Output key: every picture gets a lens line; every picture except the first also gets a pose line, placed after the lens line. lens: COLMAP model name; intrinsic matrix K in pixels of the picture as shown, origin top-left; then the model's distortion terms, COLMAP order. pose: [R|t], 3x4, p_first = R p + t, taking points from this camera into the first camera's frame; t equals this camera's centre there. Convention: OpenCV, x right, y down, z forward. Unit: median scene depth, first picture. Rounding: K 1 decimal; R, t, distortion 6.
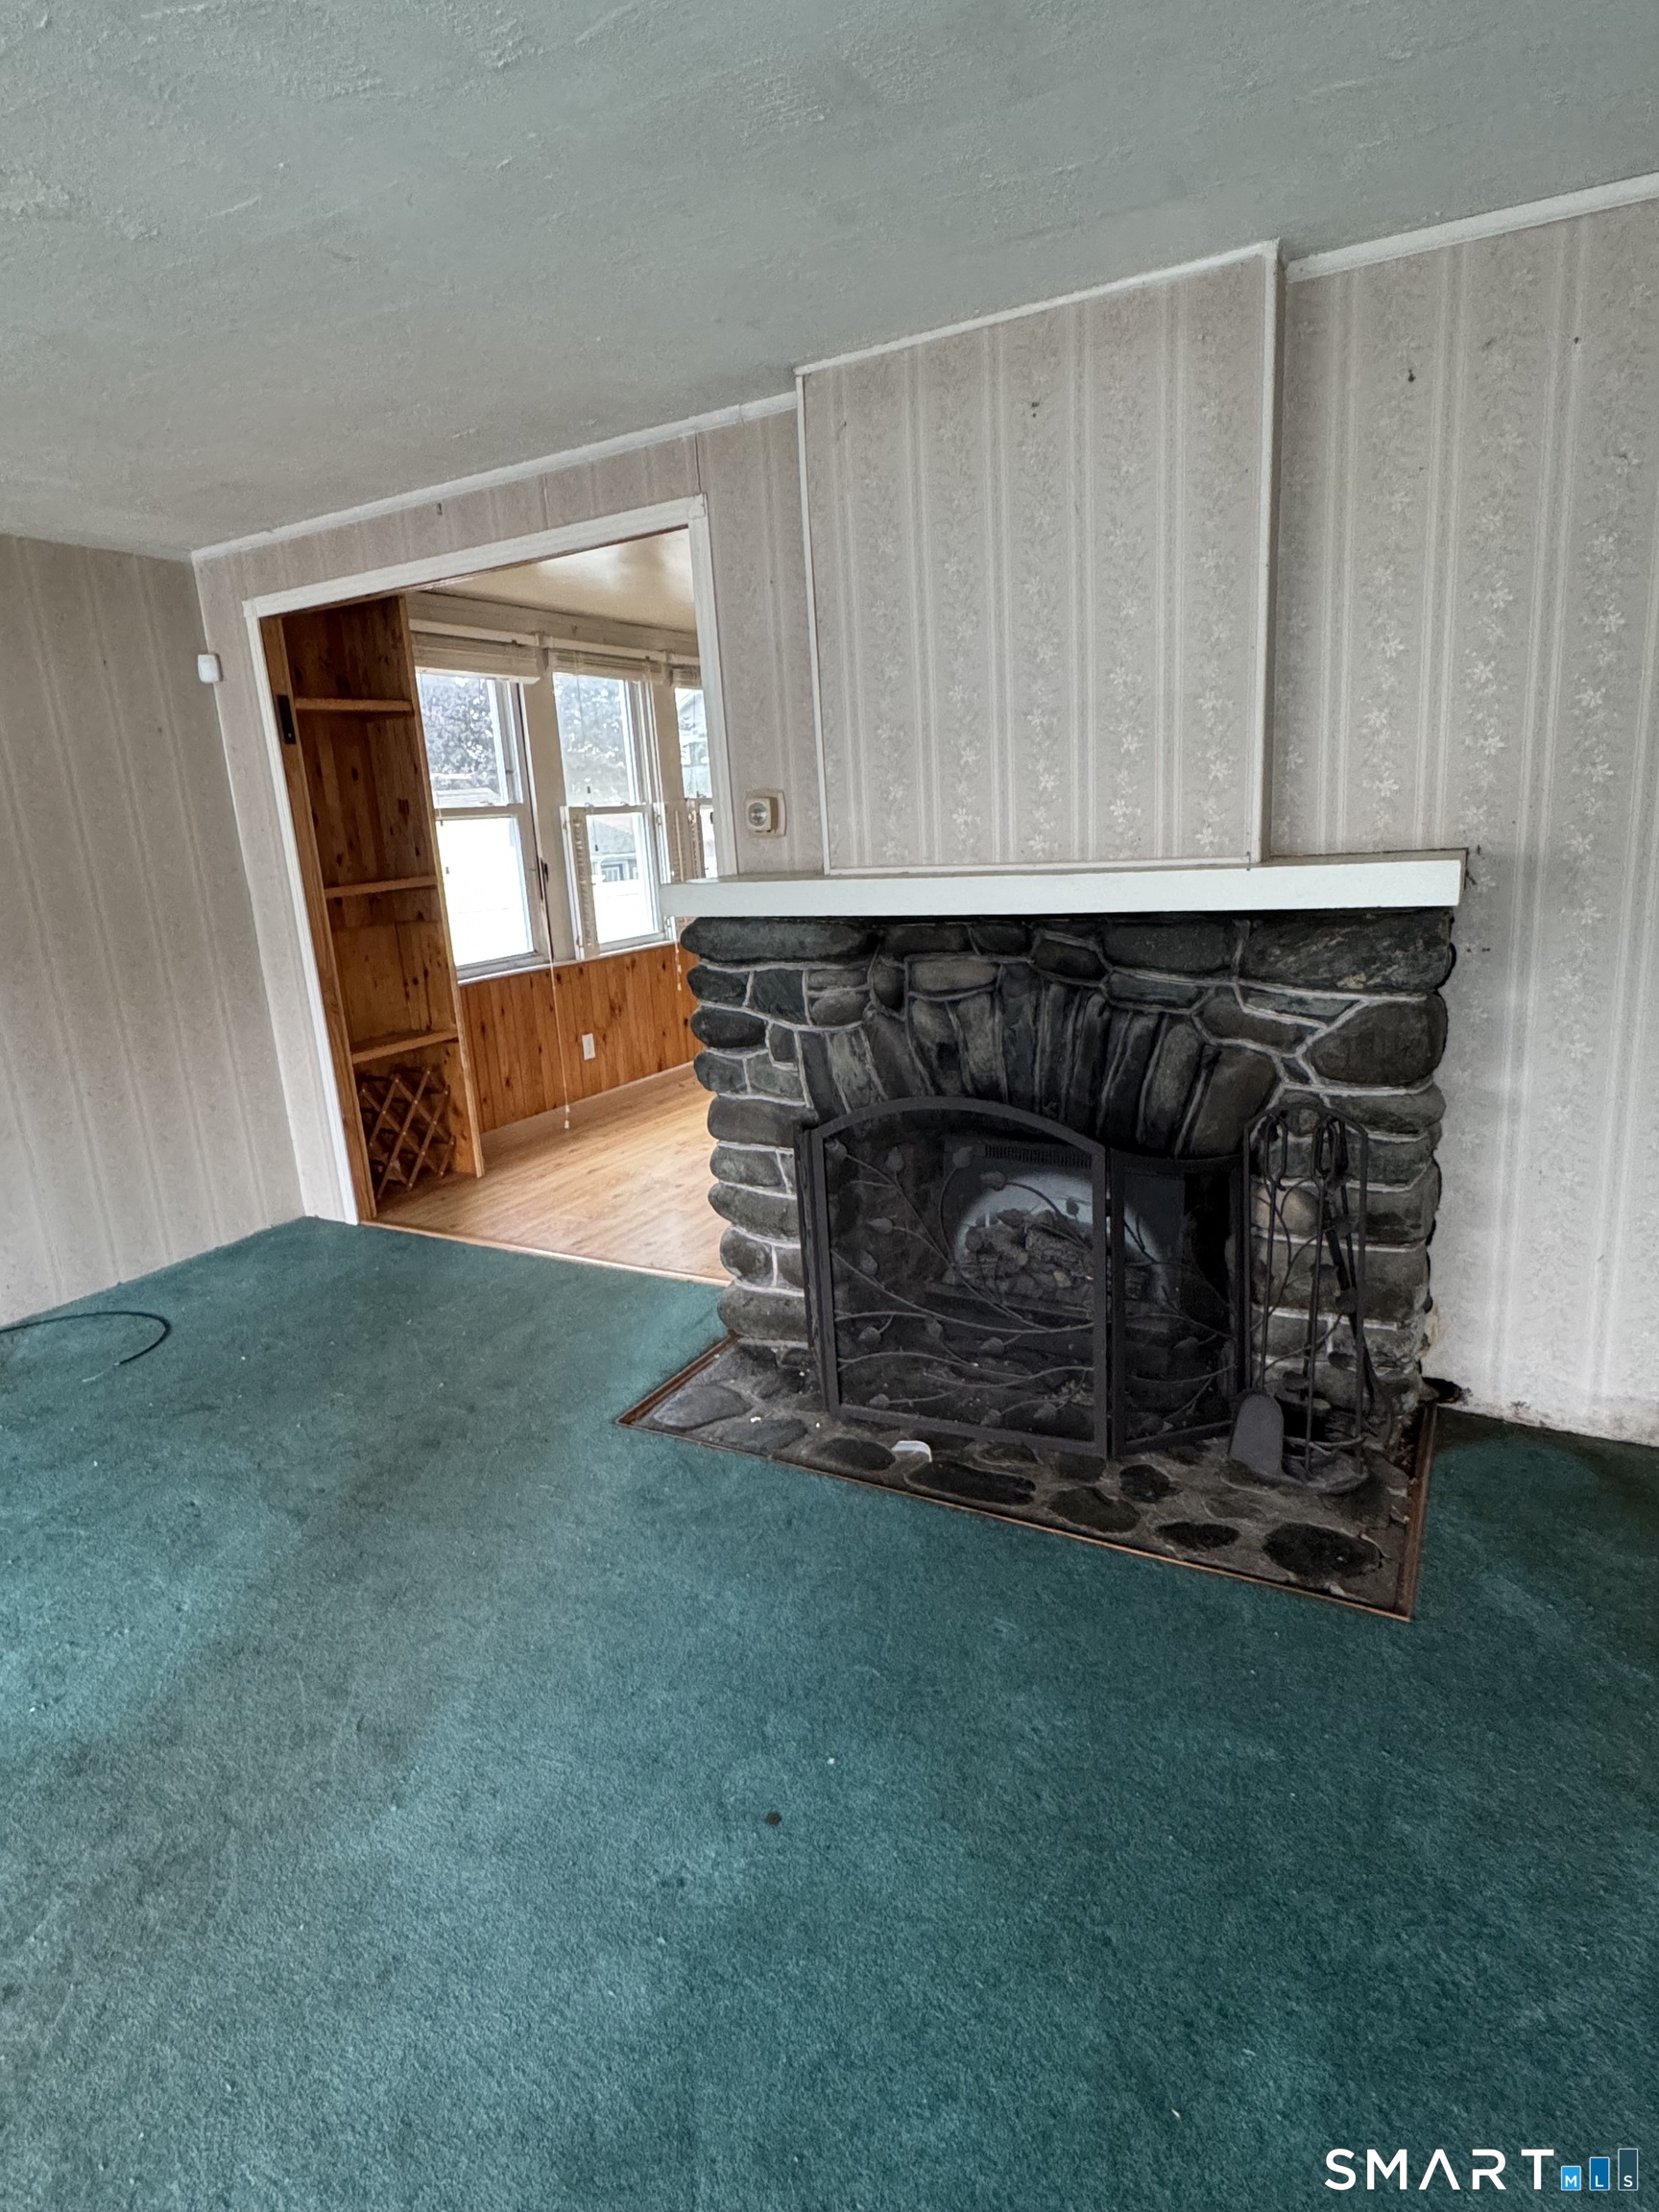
lens RADIAL K [[1197.7, 0, 831.9], [0, 1197.7, 1102.4], [0, 0, 1]] dist [-0.003169, 0.000911]
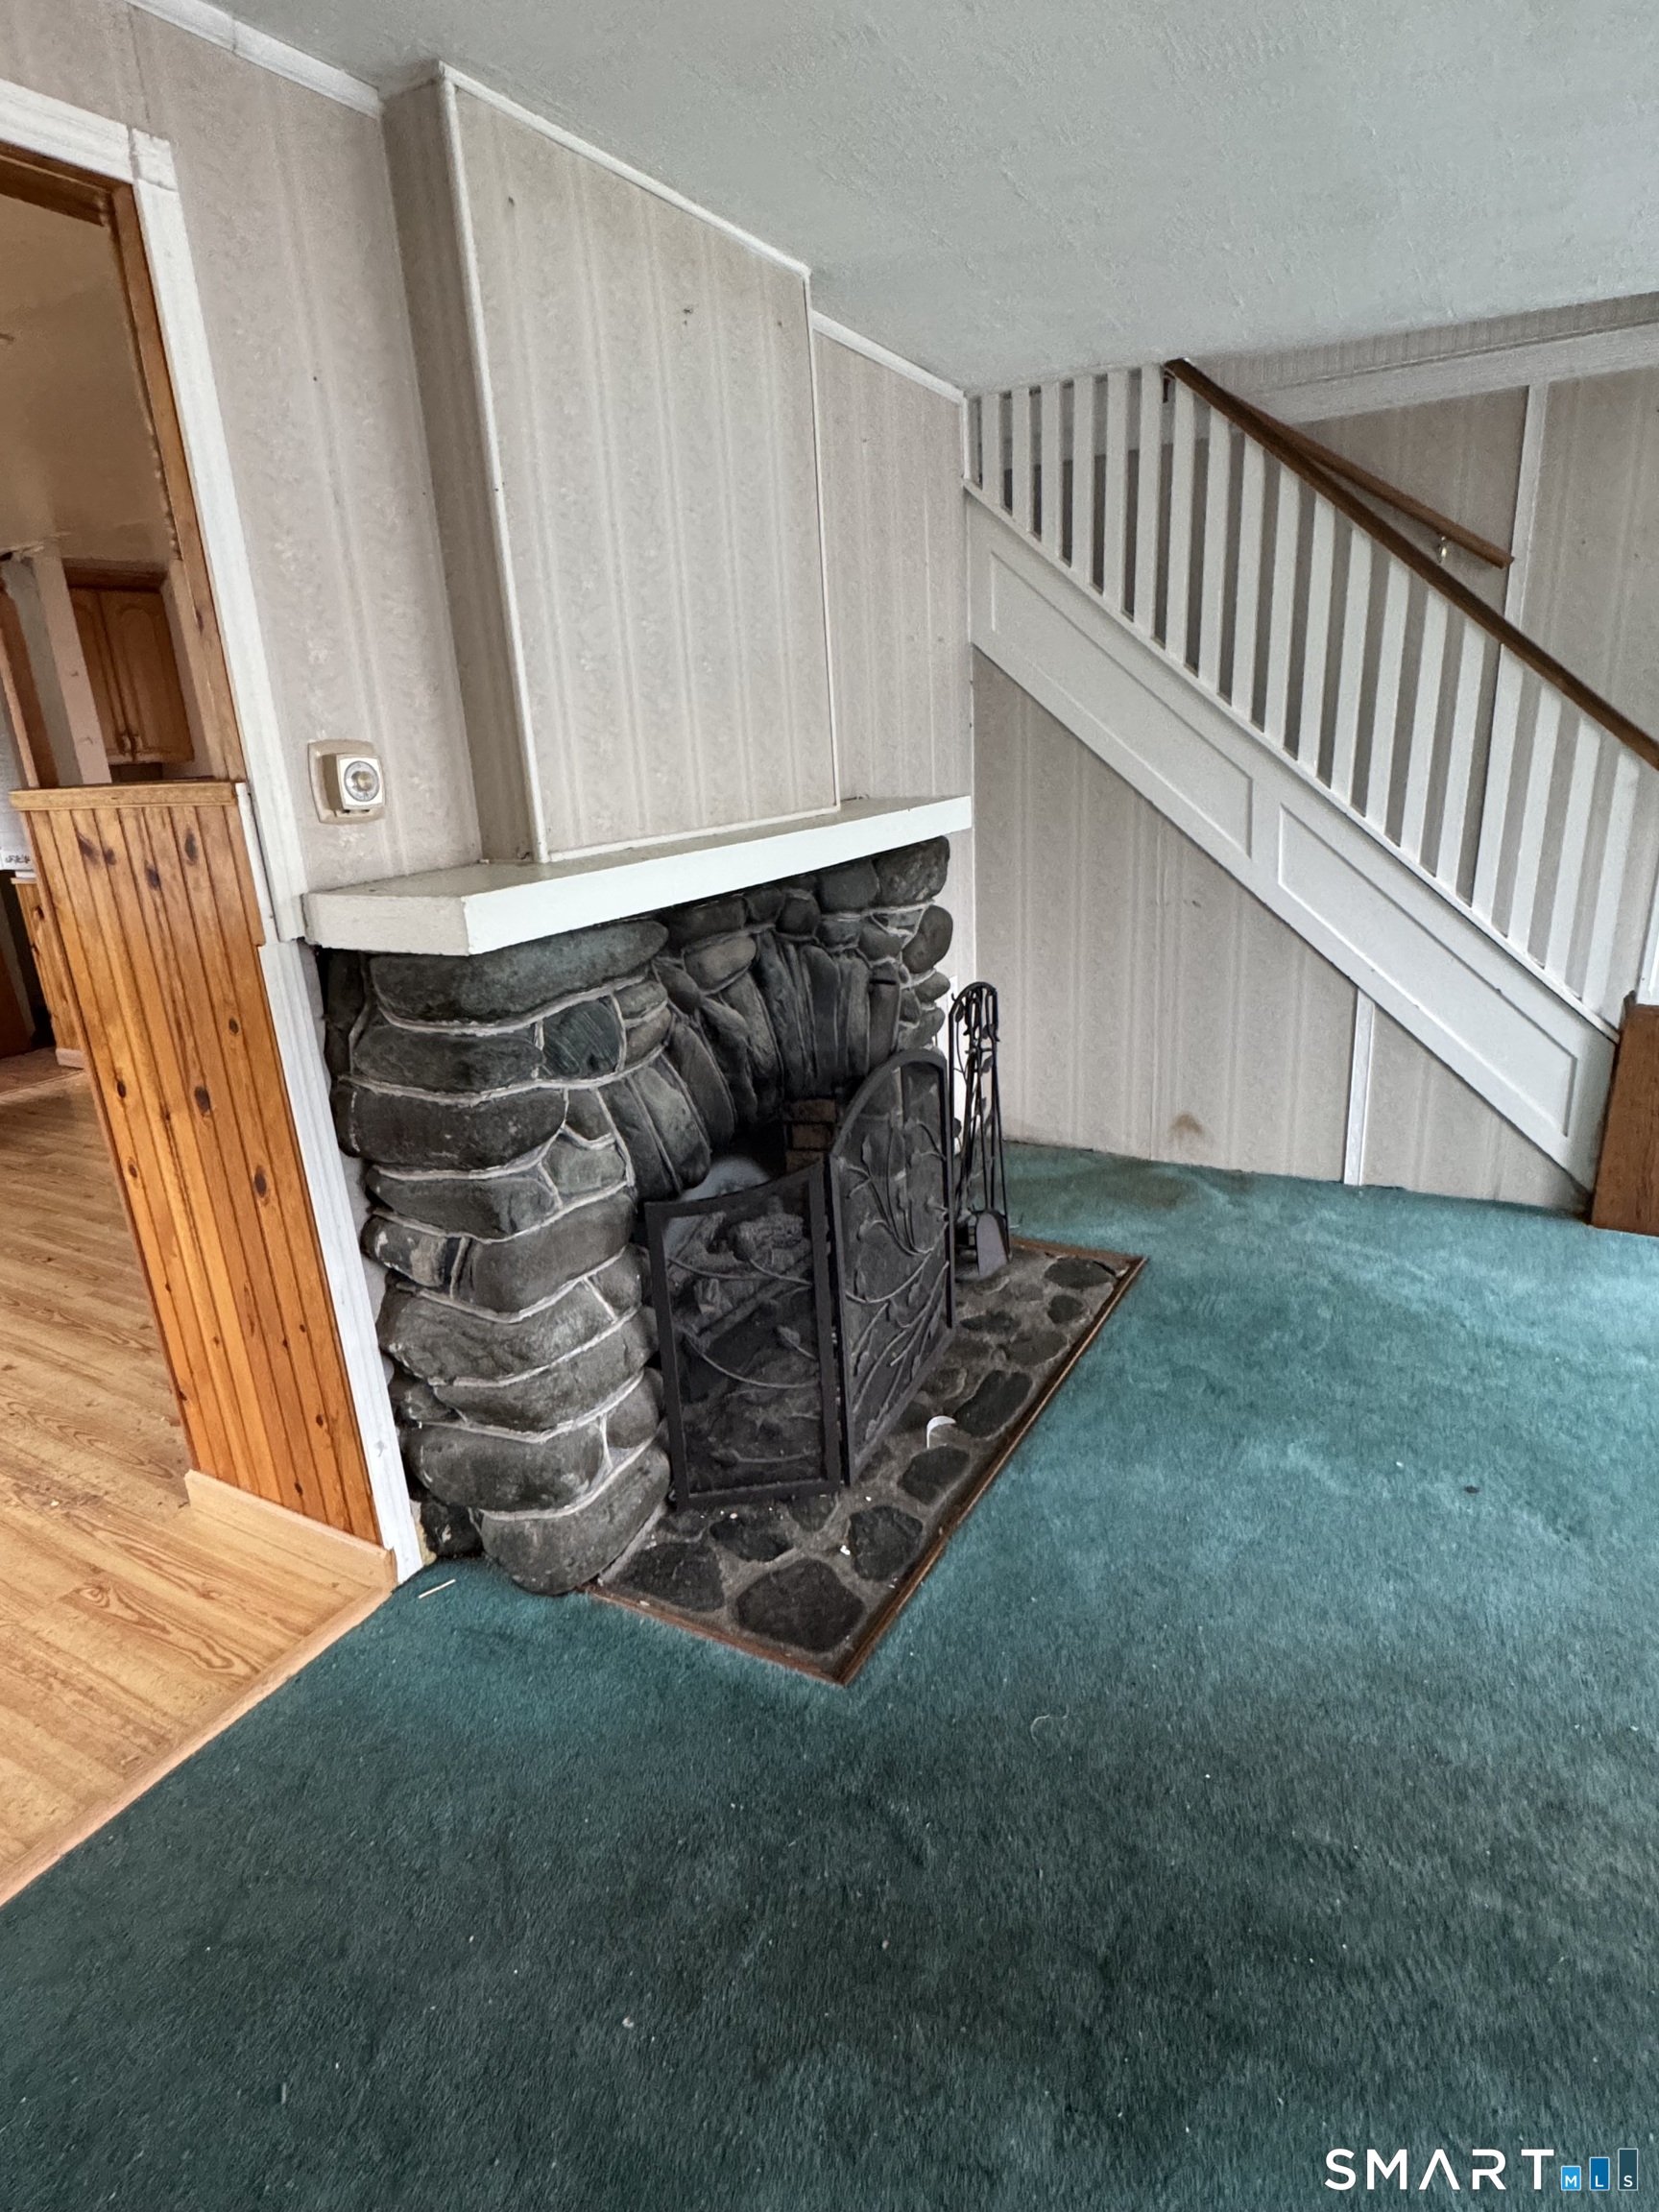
lens RADIAL K [[1197.7, 0, 820.5], [0, 1197.7, 1101.8], [0, 0, 1]] dist [-0.003169, 0.000911]
pose [[0.019535, -0.242884, 0.969859, -0.742430], [0.291405, 0.929310, 0.226860, -0.182402], [-0.956400, 0.278190, 0.088932, 0.873078]]
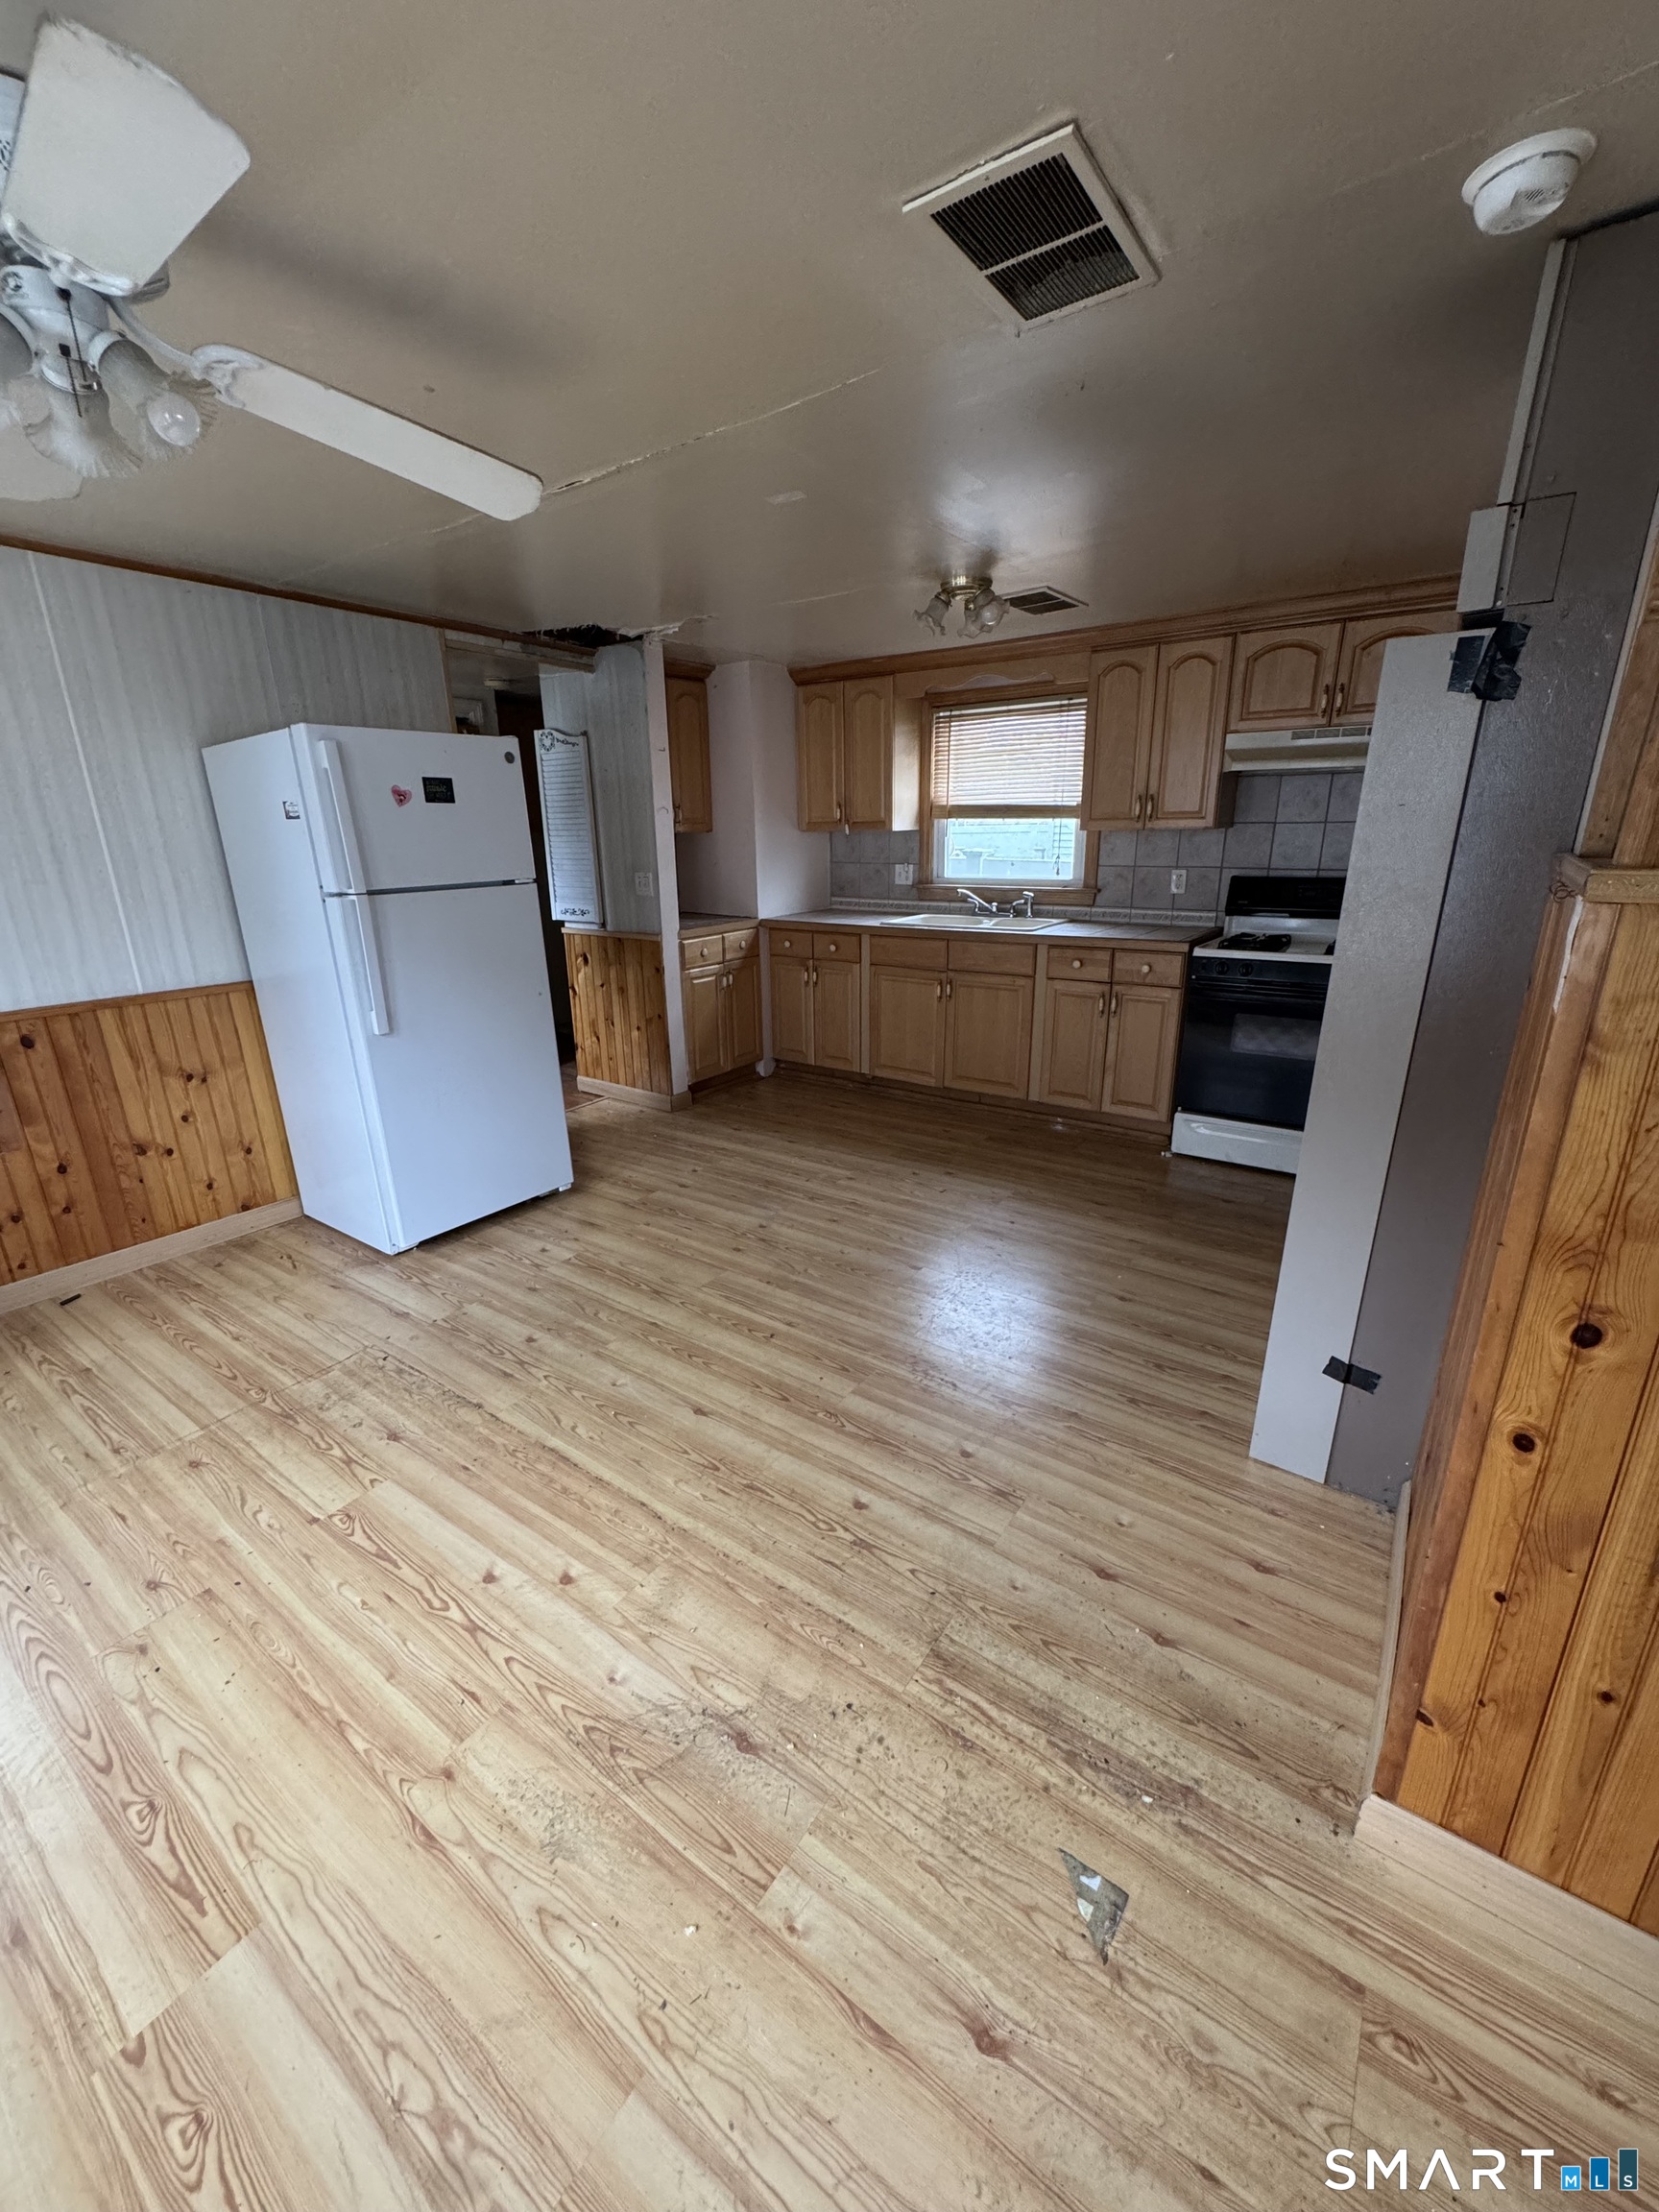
lens RADIAL K [[881.3, 0, 819.9], [0, 881.3, 1109.8], [0, 0, 1]] dist [-0.004403, 0.000112]
pose [[0.117809, -0.243932, 0.962610, -0.373574], [0.242412, 0.947099, 0.210334, -0.386093], [-0.962994, 0.208569, 0.170709, 1.584005]]
